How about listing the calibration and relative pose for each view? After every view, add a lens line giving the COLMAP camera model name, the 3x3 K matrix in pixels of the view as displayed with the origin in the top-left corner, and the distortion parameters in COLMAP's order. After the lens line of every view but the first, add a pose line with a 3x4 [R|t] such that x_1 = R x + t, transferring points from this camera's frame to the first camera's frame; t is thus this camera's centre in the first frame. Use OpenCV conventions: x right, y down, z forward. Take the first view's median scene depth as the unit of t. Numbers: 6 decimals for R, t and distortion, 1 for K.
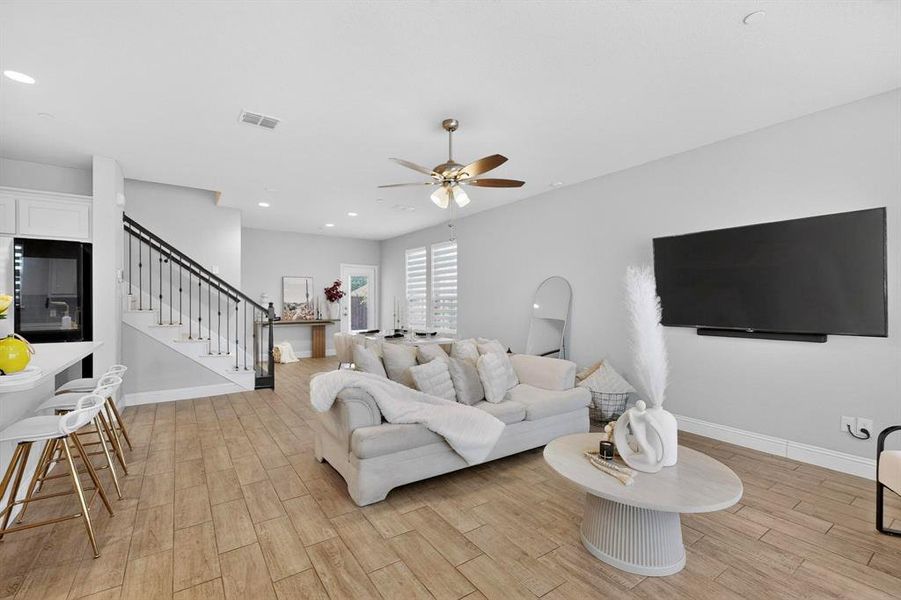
lens RADIAL K [[393.5, 0, 449.1], [0, 393.5, 305.8], [0, 0, 1]] dist [0.002315, -0.000643]
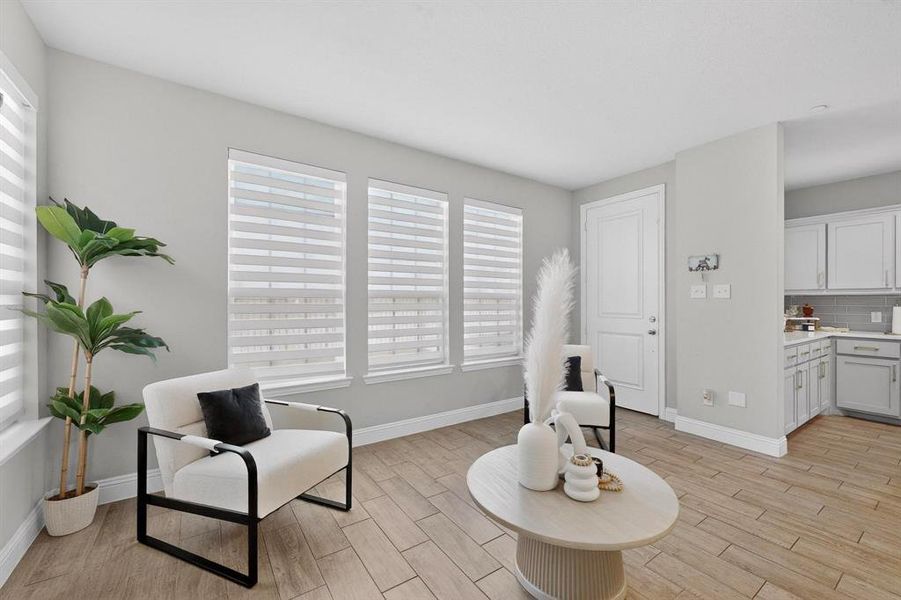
lens RADIAL K [[369.4, 0, 450.4], [0, 369.4, 301.5], [0, 0, 1]] dist [0.002586, -0.000458]
pose [[-0.999994, -0.003560, 0.000568, 0.403286], [-0.003560, 0.999994, -0.000373, -0.005943], [-0.000566, -0.000375, -1.000000, 1.021638]]
